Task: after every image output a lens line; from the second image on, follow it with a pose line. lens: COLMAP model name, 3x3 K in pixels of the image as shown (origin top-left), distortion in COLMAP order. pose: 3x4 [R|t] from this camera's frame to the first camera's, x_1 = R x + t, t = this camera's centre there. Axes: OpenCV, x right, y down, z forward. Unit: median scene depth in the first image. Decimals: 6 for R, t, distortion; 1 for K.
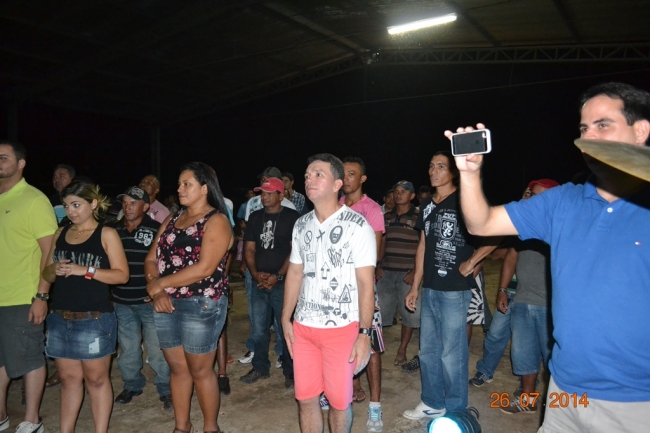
lens RADIAL K [[464.7, 0, 324.8], [0, 464.7, 219.1], [0, 0, 1]] dist [-0.005403, -0.000253]
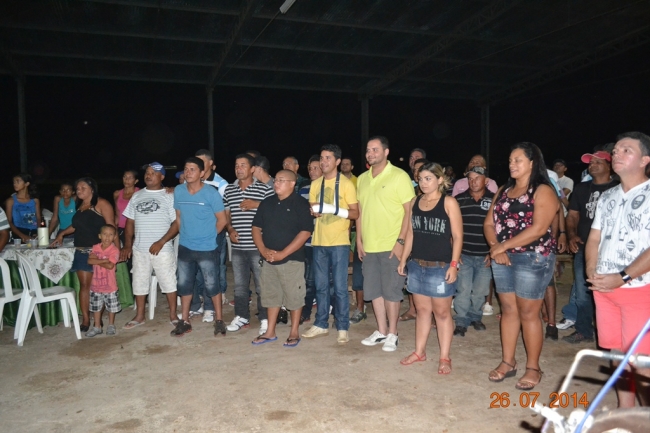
lens RADIAL K [[464.7, 0, 324.8], [0, 464.7, 219.1], [0, 0, 1]] dist [-0.005403, -0.000253]
pose [[0.797509, 0.025927, -0.602749, 0.030732], [0.011928, 0.998203, 0.058720, -0.001278], [0.603189, -0.054020, 0.795767, -0.263540]]
